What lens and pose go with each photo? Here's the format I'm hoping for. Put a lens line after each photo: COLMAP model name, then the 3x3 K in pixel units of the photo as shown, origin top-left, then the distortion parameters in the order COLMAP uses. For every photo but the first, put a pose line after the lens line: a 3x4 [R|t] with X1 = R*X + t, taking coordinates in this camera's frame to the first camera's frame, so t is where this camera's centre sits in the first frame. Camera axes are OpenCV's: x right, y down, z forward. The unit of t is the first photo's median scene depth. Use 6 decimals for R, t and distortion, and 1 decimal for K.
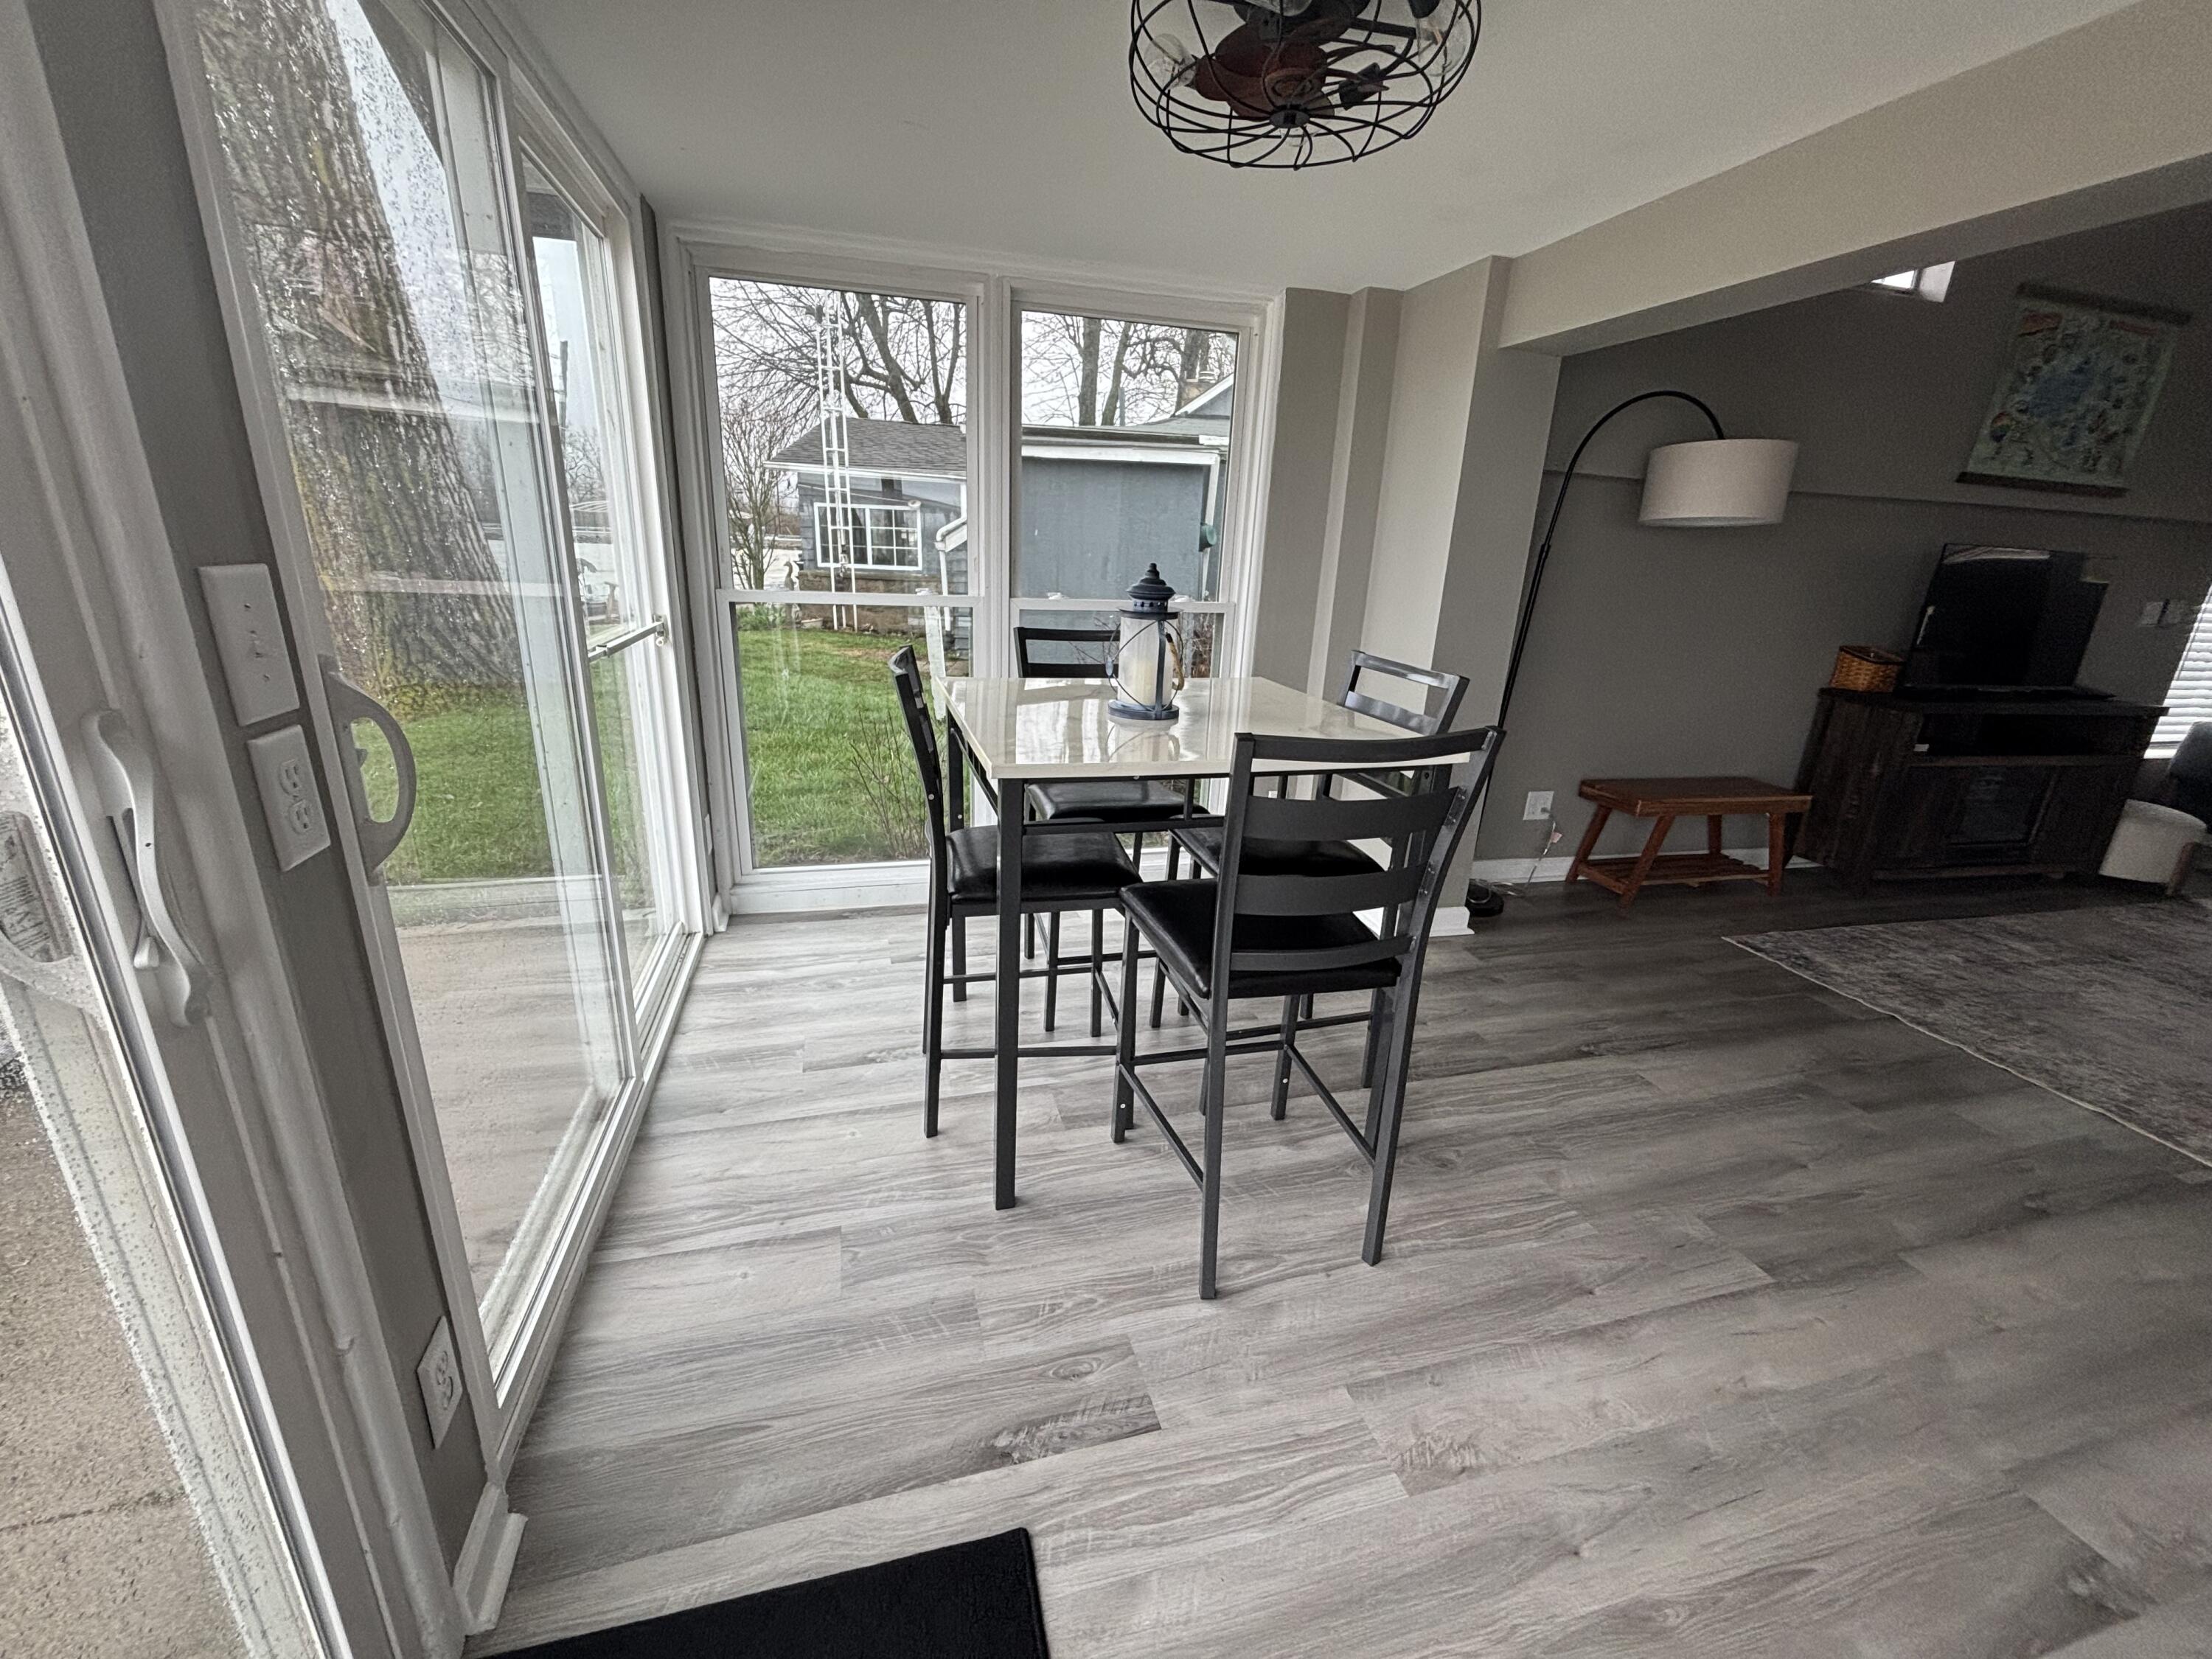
lens RADIAL K [[885.7, 0, 1094.2], [0, 885.7, 828.7], [0, 0, 1]] dist [-0.000428, -0.000387]
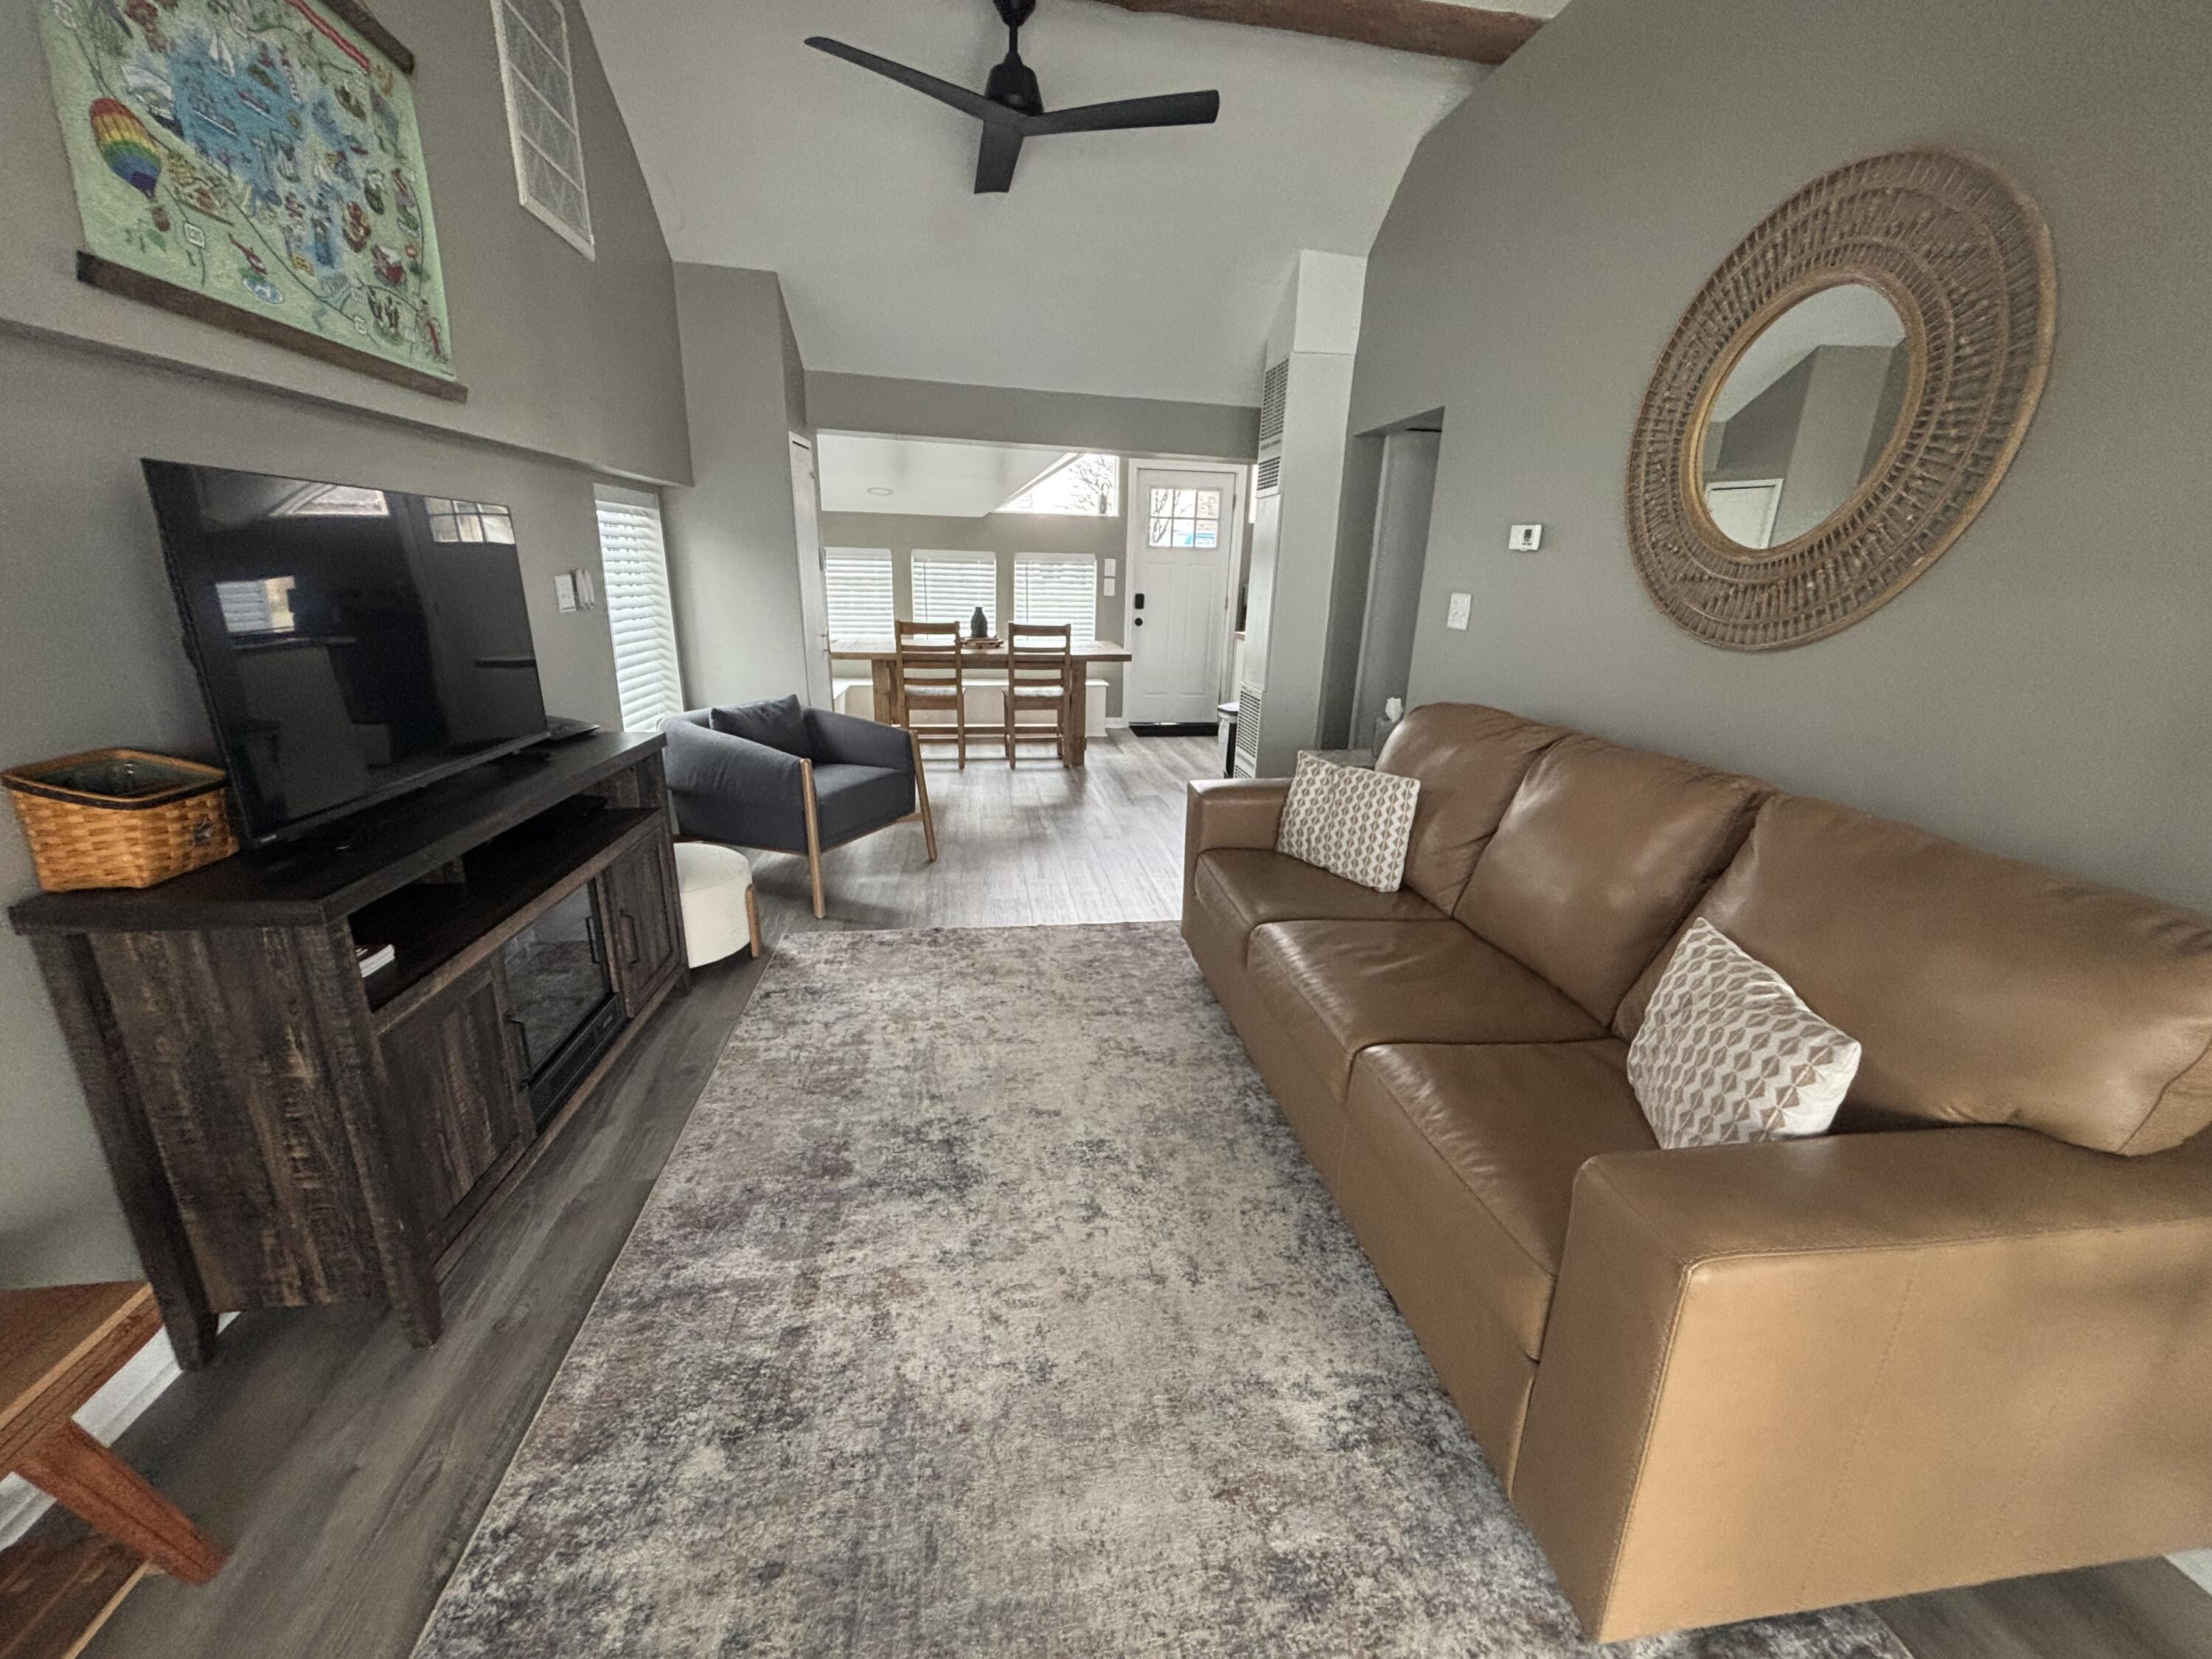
lens RADIAL K [[885.7, 0, 1104.9], [0, 885.7, 825.9], [0, 0, 1]] dist [-0.000428, -0.000387]
pose [[0.112152, -0.323823, 0.939447, 0.623917], [0.282015, 0.916911, 0.282387, -0.179920], [-0.952832, 0.233268, 0.194156, 0.597742]]
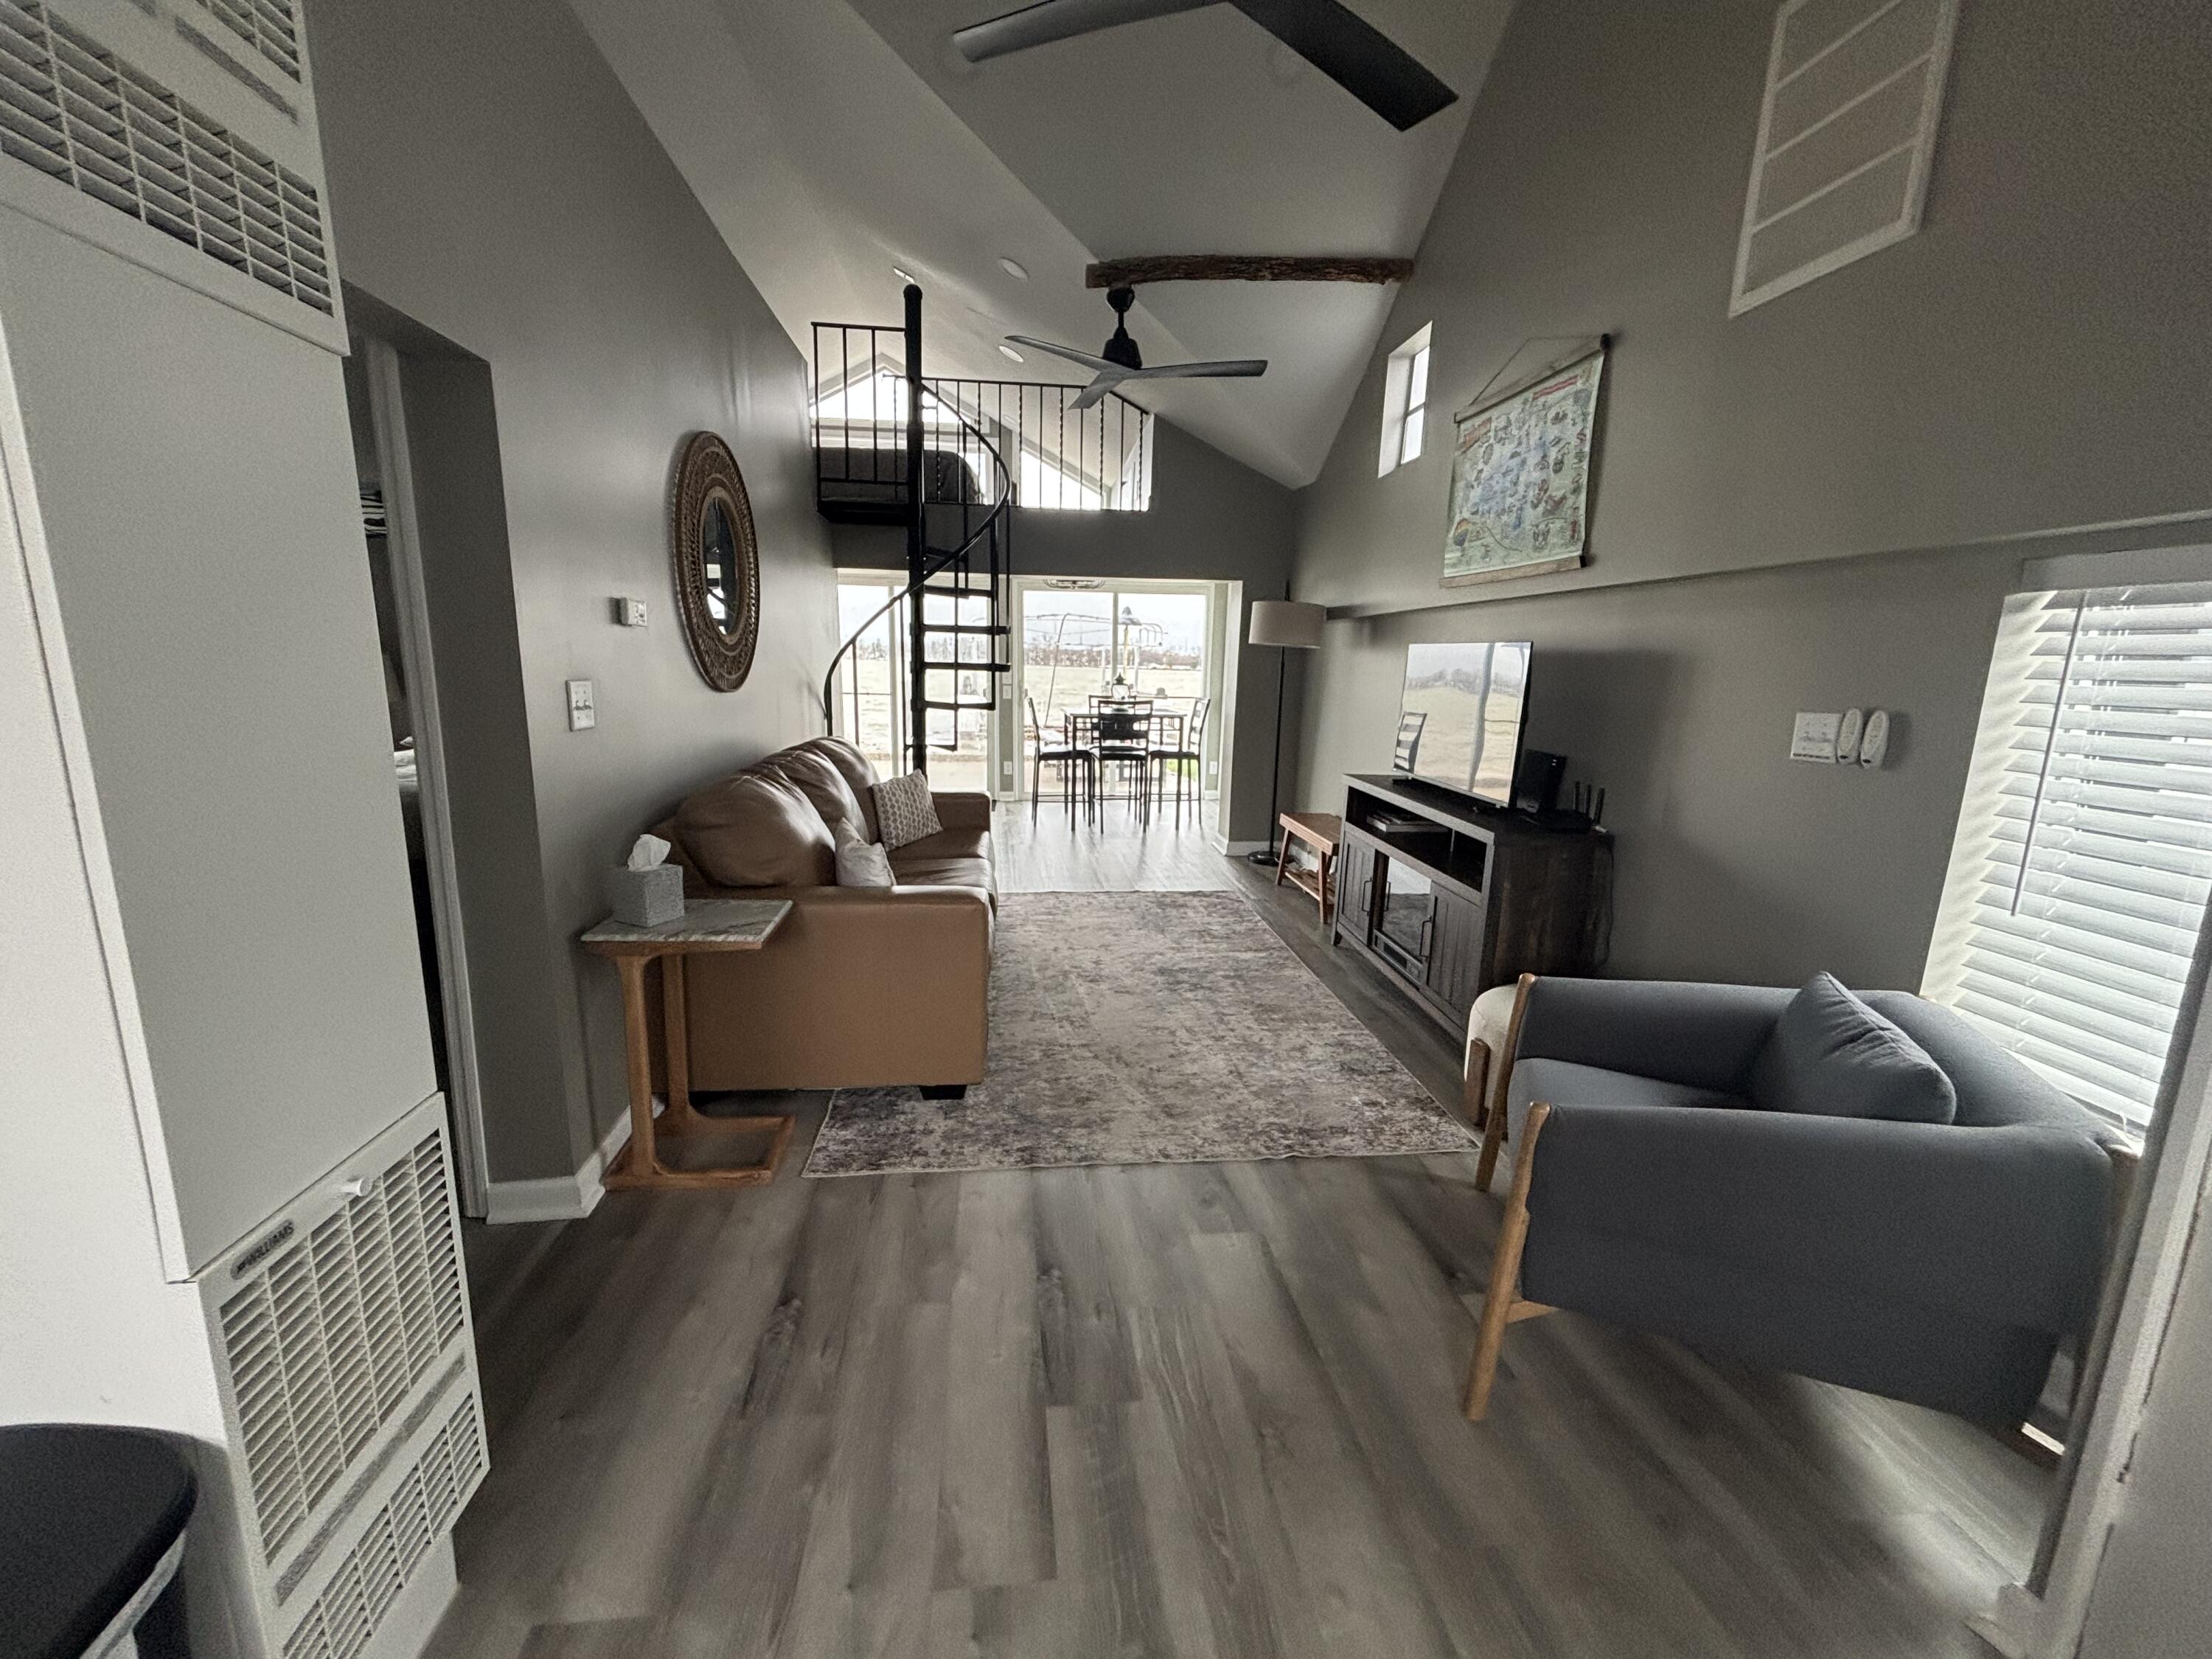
lens RADIAL K [[885.7, 0, 1106.3], [0, 885.7, 834.8], [0, 0, 1]] dist [-0.000428, -0.000387]
pose [[-0.136316, 0.143510, -0.980216, 2.134434], [-0.329511, 0.926547, 0.181477, -0.174691], [0.934259, 0.347730, -0.079015, 0.808378]]
